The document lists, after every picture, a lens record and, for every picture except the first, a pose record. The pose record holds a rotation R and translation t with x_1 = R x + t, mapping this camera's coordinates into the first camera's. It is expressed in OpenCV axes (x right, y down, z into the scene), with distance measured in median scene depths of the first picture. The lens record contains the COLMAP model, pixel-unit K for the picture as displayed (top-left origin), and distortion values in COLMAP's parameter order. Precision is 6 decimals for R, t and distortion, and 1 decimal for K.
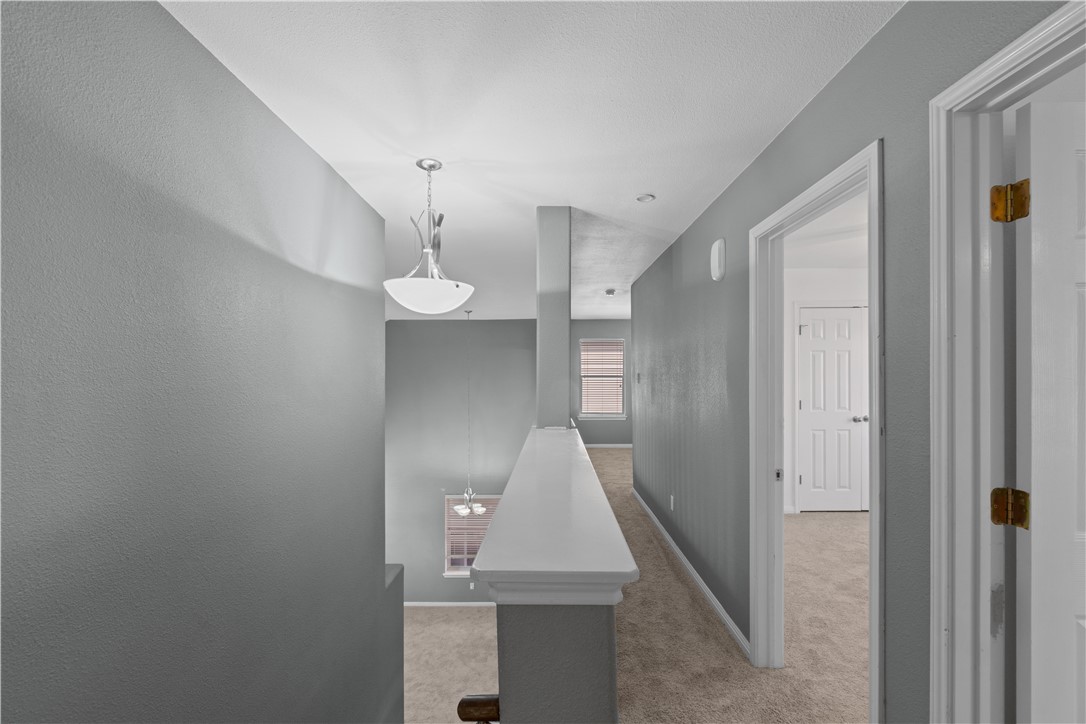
lens RADIAL K [[472.7, 0, 544.7], [0, 472.7, 380.2], [0, 0, 1]] dist [-0.002248, 0.000491]
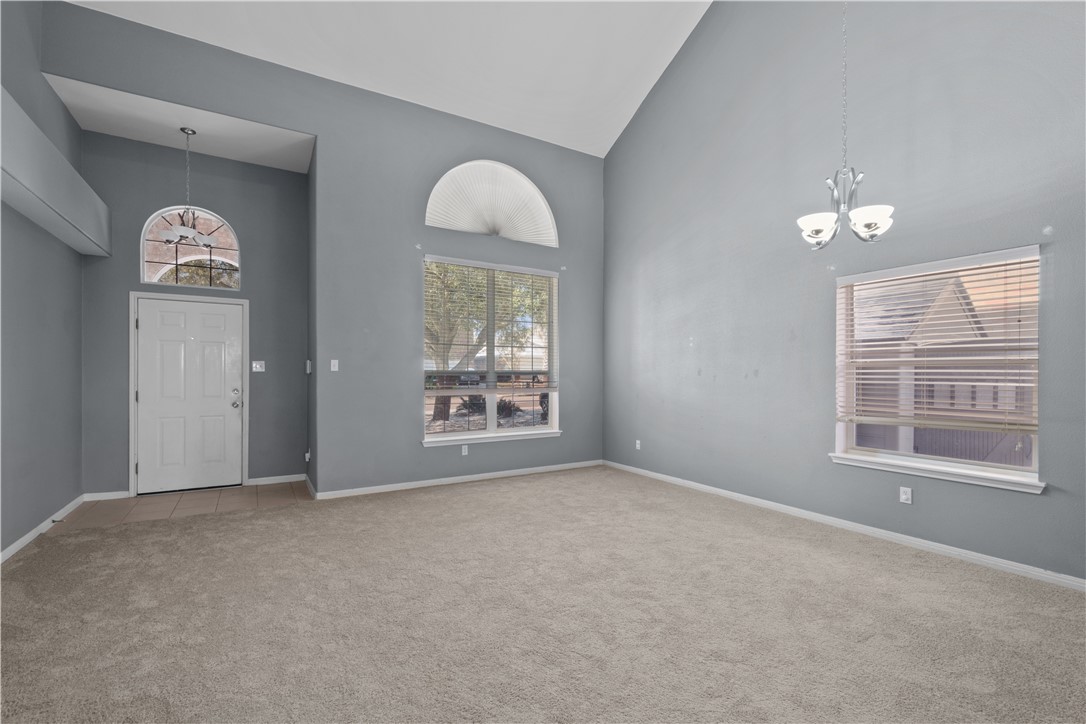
lens RADIAL K [[472.7, 0, 539.7], [0, 472.7, 368.5], [0, 0, 1]] dist [-0.002248, 0.000491]
pose [[0.527861, 0.005616, -0.849312, 0.024576], [-0.015982, 0.999867, -0.003321, 0.341955], [0.849180, 0.015327, 0.527880, 0.532572]]
